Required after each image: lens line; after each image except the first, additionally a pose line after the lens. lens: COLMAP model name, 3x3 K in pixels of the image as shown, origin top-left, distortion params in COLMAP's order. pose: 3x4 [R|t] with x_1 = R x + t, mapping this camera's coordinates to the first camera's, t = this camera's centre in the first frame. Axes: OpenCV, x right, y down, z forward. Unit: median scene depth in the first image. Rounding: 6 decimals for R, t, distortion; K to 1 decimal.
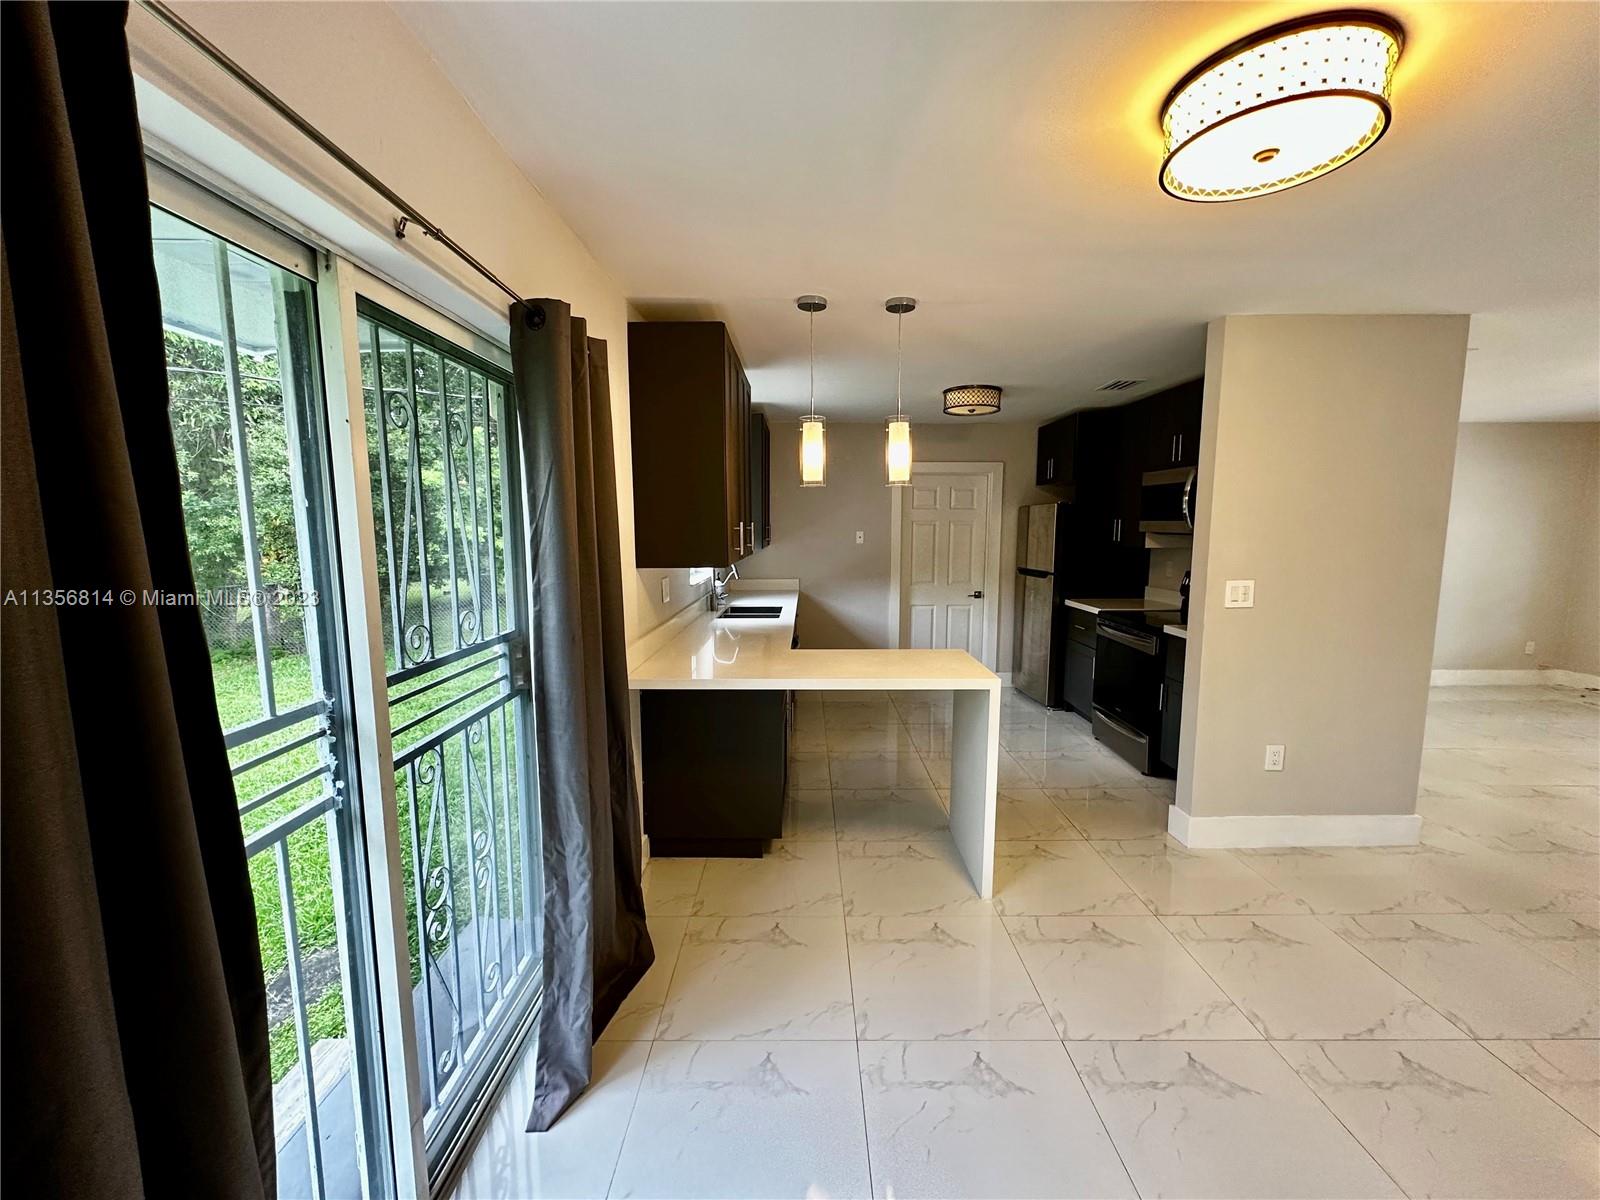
lens RADIAL K [[622.7, 0, 800.0], [0, 622.7, 600.0], [0, 0, 1]] dist [-0.014578, 0.000052]
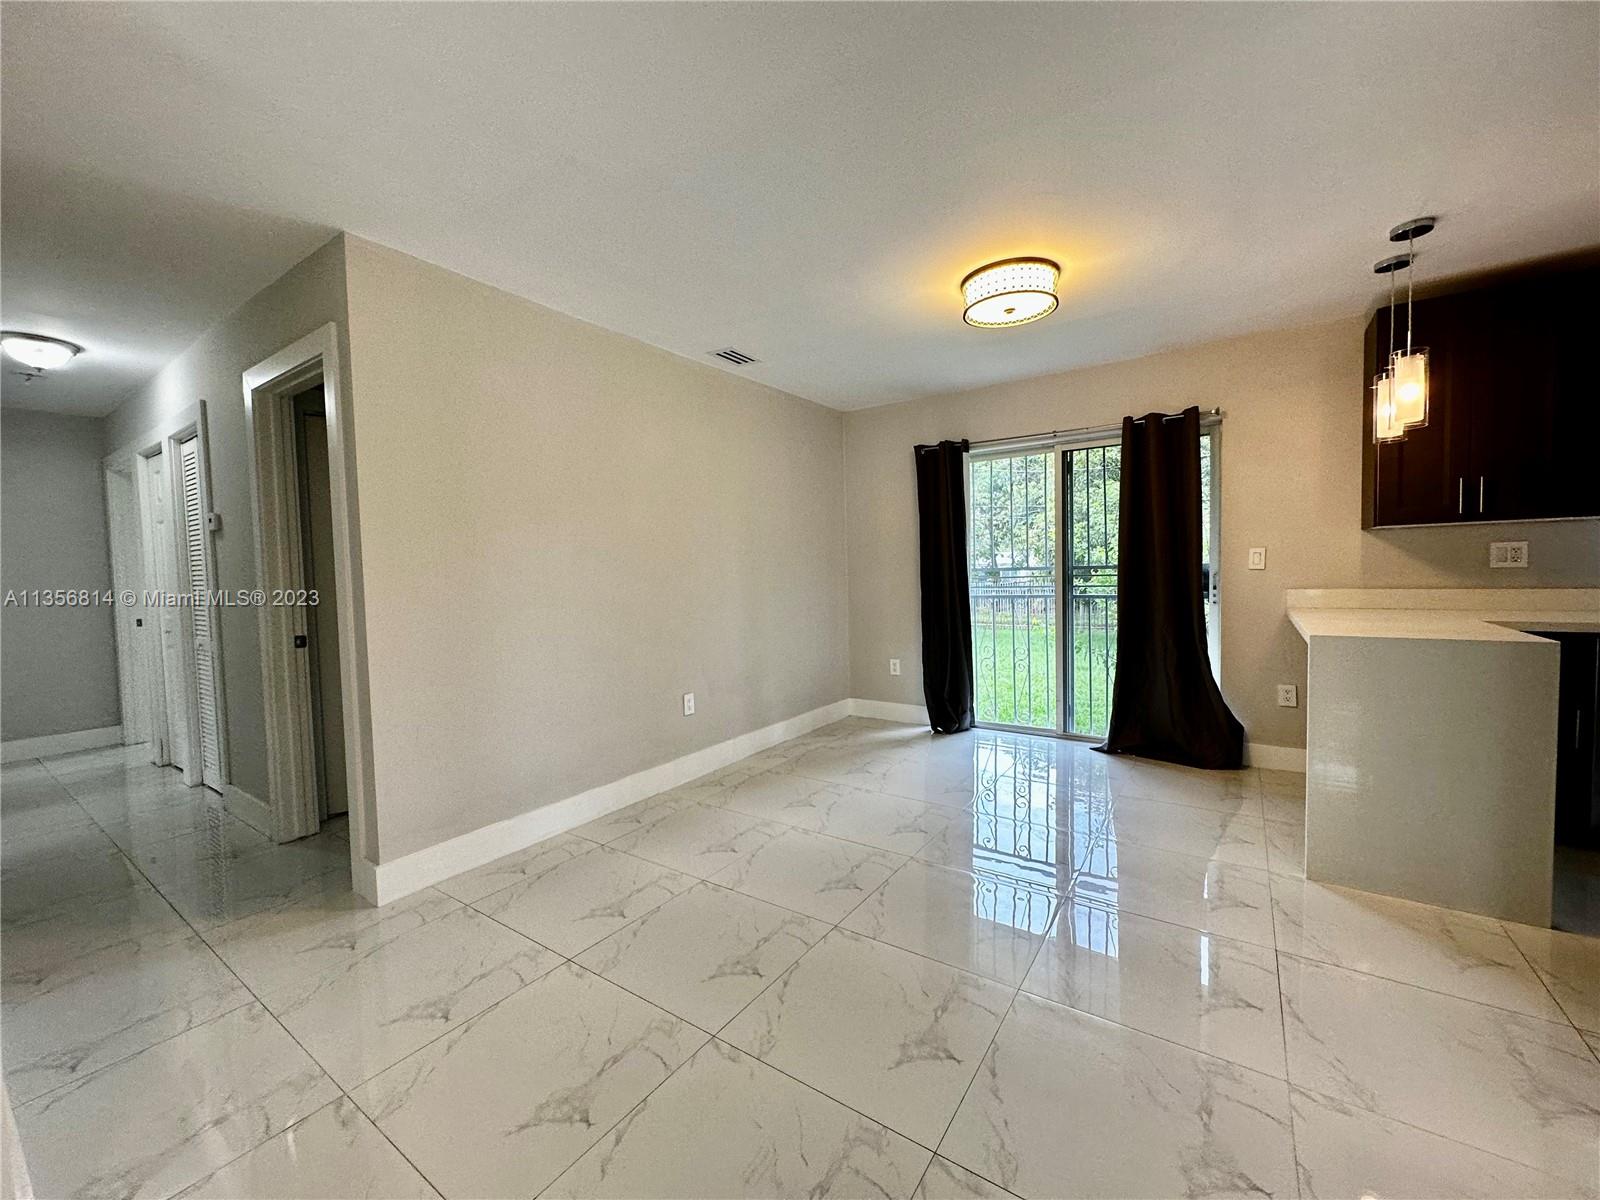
lens RADIAL K [[632.5, 0, 800.0], [0, 632.5, 600.0], [0, 0, 1]] dist [-0.001407, -0.000013]
pose [[-0.549282, 0.058859, -0.833562, 0.989684], [-0.067243, 0.991168, 0.114297, 0.011685], [0.832927, 0.118832, -0.540473, 0.553836]]
